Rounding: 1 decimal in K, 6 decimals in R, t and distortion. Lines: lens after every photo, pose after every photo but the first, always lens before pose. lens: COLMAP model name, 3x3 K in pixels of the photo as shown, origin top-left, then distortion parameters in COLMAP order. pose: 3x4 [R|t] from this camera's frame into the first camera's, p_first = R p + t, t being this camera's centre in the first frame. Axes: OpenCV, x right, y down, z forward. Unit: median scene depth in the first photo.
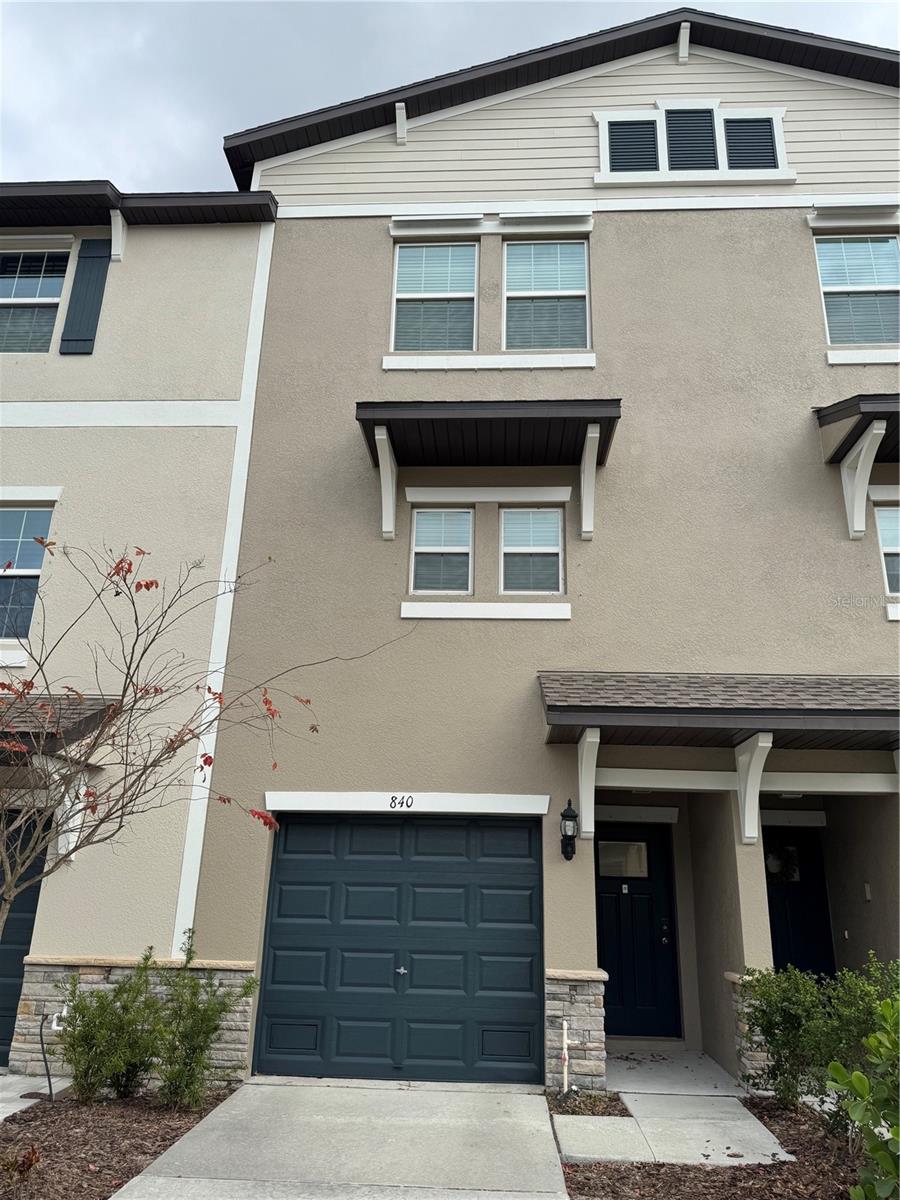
lens RADIAL K [[843.4, 0, 449.0], [0, 843.4, 590.9], [0, 0, 1]] dist [0.062870, -0.061885]
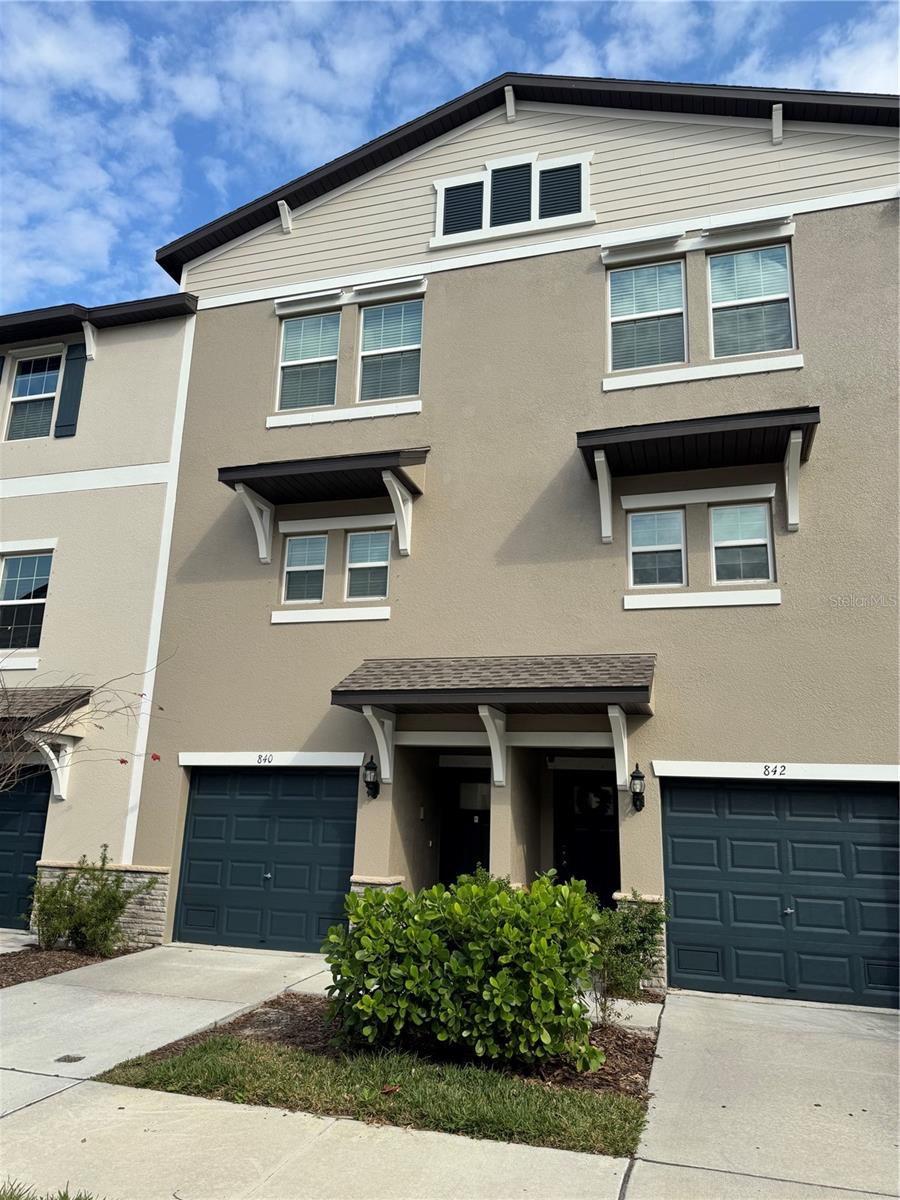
lens RADIAL K [[843.4, 0, 440.7], [0, 843.4, 600.7], [0, 0, 1]] dist [0.062870, -0.061885]
pose [[0.971068, -0.052789, -0.232895, 0.488599], [0.071741, 0.994699, 0.073663, -0.078950], [0.227772, -0.088240, 0.969708, -0.225732]]
